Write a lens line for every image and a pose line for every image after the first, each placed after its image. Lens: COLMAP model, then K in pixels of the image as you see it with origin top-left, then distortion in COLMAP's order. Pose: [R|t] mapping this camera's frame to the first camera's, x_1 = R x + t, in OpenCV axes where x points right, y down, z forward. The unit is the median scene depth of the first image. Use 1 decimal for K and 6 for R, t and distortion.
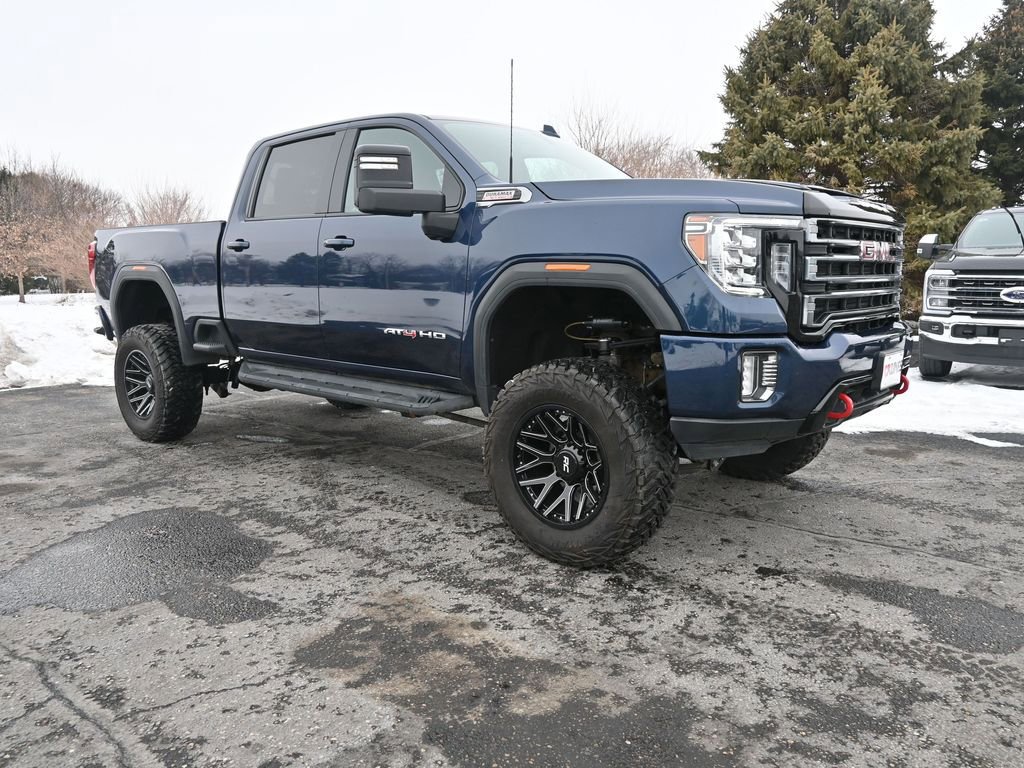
lens RADIAL K [[784.7, 0, 514.3], [0, 784.7, 382.9], [0, 0, 1]] dist [-0.002111, -0.001839]
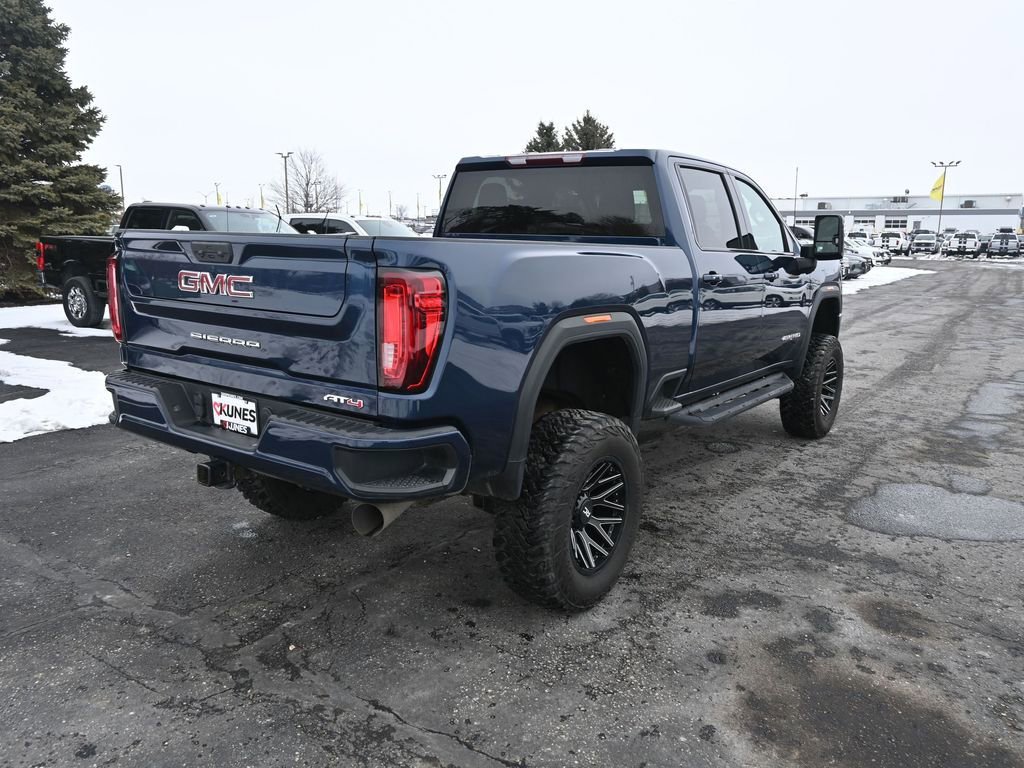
lens RADIAL K [[784.7, 0, 517.4], [0, 784.7, 386.9], [0, 0, 1]] dist [-0.002111, -0.001839]
pose [[-0.097254, -0.182789, 0.978330, -1.682197], [0.119094, 0.973789, 0.193780, -0.348614], [-0.988108, 0.135360, -0.072936, 1.778272]]
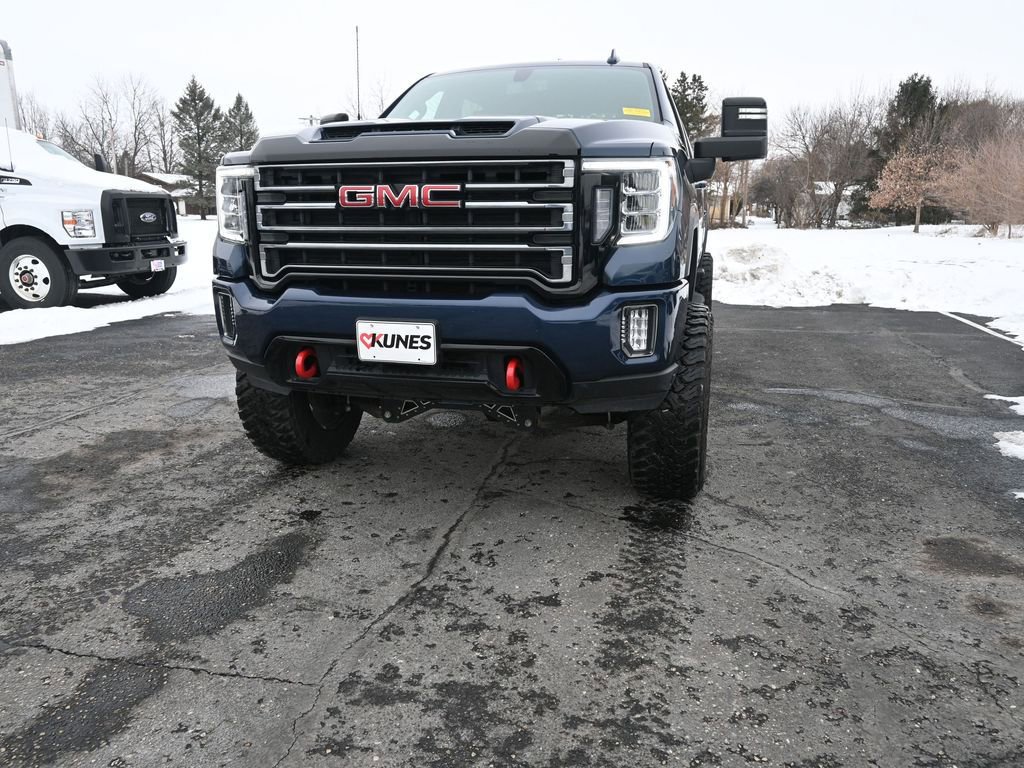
lens RADIAL K [[784.7, 0, 512.8], [0, 784.7, 382.7], [0, 0, 1]] dist [-0.002111, -0.001839]
pose [[0.442112, 0.201654, -0.873998, 1.191716], [-0.125330, 0.978730, 0.162420, -0.117708], [0.888161, 0.037730, 0.457982, 0.693731]]
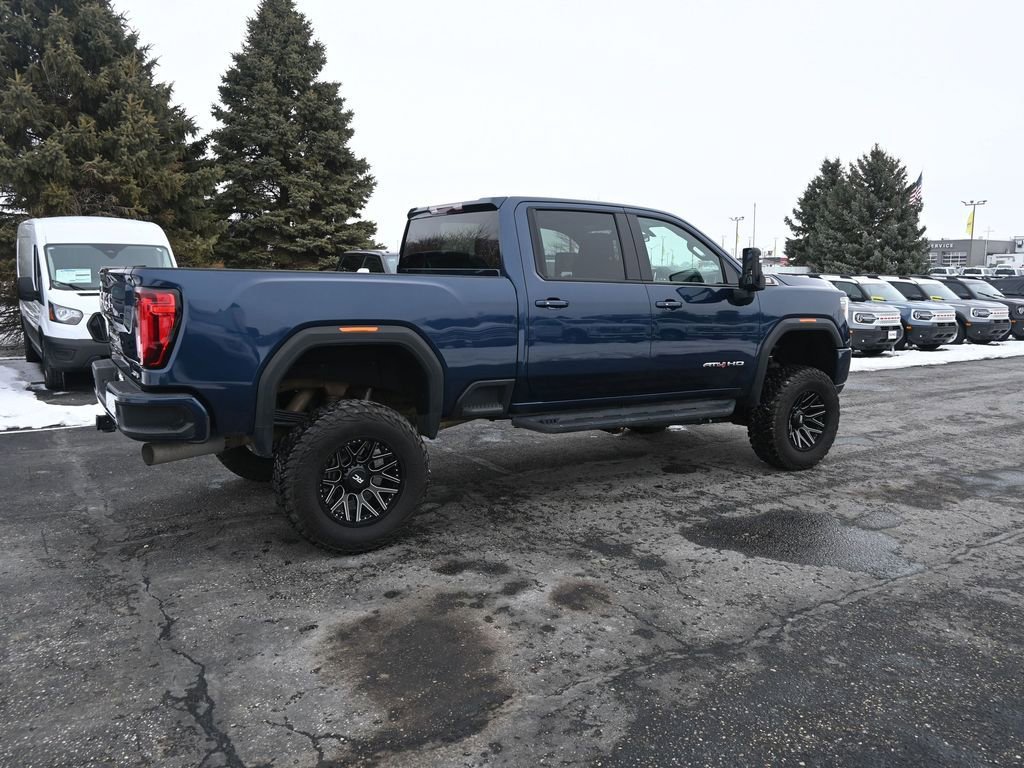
lens RADIAL K [[784.7, 0, 517.3], [0, 784.7, 379.4], [0, 0, 1]] dist [-0.002111, -0.001839]
pose [[0.288265, -0.116513, 0.950436, -1.872036], [0.119730, 0.989166, 0.084947, -0.232626], [-0.950036, 0.089308, 0.299092, 1.009299]]
